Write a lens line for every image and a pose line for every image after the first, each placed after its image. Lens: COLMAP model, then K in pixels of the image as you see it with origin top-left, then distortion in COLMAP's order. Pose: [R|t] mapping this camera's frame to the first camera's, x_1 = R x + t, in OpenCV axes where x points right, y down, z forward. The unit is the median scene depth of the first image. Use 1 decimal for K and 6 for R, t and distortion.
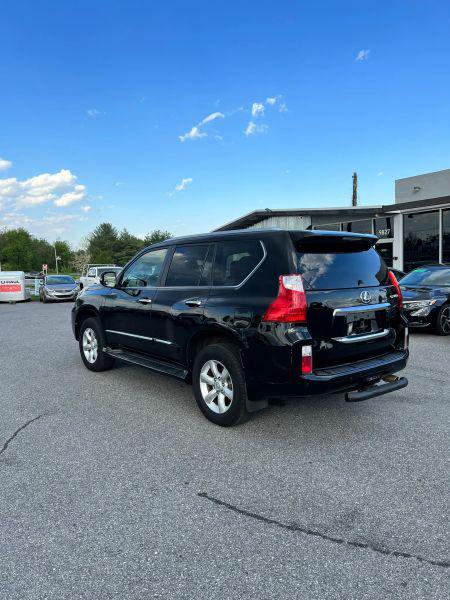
lens RADIAL K [[443.4, 0, 225.2], [0, 443.4, 297.4], [0, 0, 1]] dist [0.013802, -0.013060]
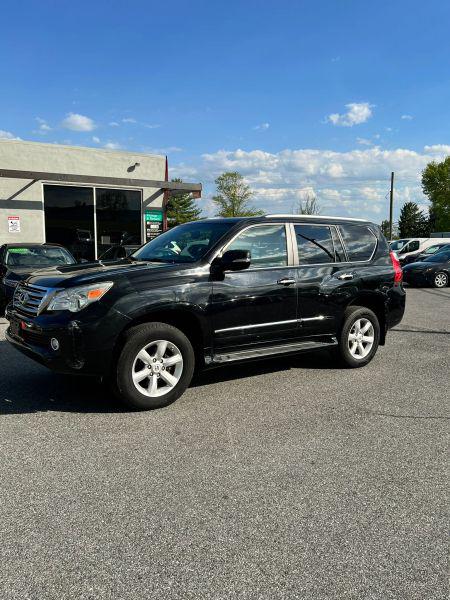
lens RADIAL K [[470.0, 0, 224.5], [0, 470.0, 302.5], [0, 0, 1]] dist [0.009535, 0.004984]
pose [[0.065296, -0.098150, 0.993027, -1.421148], [0.045865, 0.994394, 0.095270, -0.058829], [-0.996811, 0.039324, 0.069432, 1.296618]]
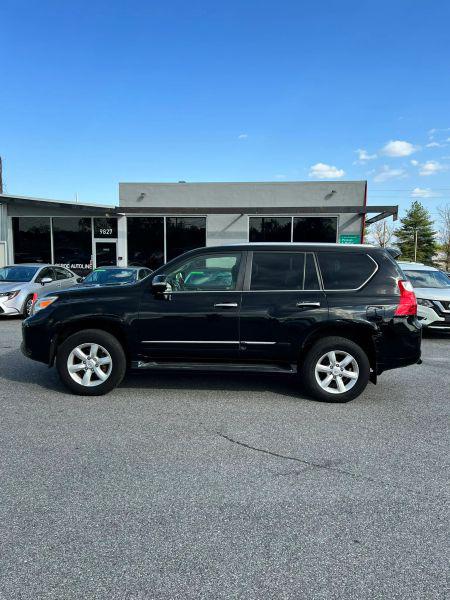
lens RADIAL K [[470.0, 0, 224.5], [0, 470.0, 302.5], [0, 0, 1]] dist [0.009535, 0.004984]
pose [[0.637540, -0.027992, 0.769909, -1.207064], [0.014736, 0.999600, 0.024140, -0.027602], [-0.770276, -0.004045, 0.637698, 0.406777]]
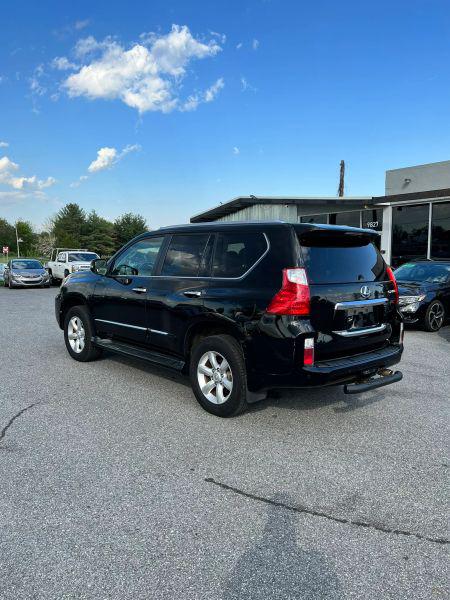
lens RADIAL K [[470.0, 0, 224.5], [0, 470.0, 302.5], [0, 0, 1]] dist [0.009535, 0.004984]
pose [[0.998340, 0.023572, 0.052549, -0.057628], [-0.025212, 0.999209, 0.030753, -0.001296], [-0.051783, -0.032027, 0.998145, -0.054443]]
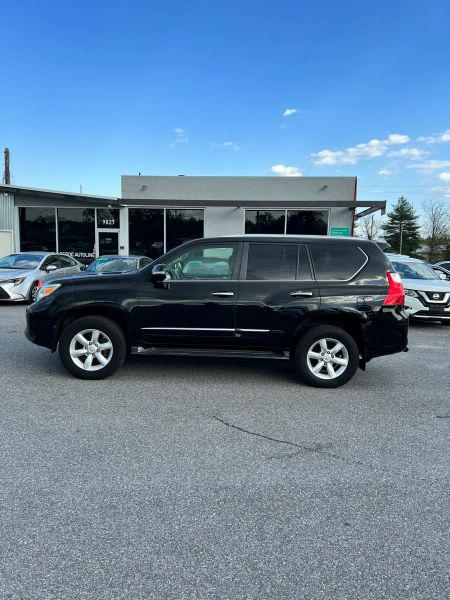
lens RADIAL K [[443.4, 0, 225.2], [0, 443.4, 297.4], [0, 0, 1]] dist [0.013802, -0.013060]
pose [[0.629796, -0.033508, 0.776037, -1.192180], [0.004349, 0.999206, 0.039614, -0.029765], [-0.776748, -0.021574, 0.629442, 0.421293]]
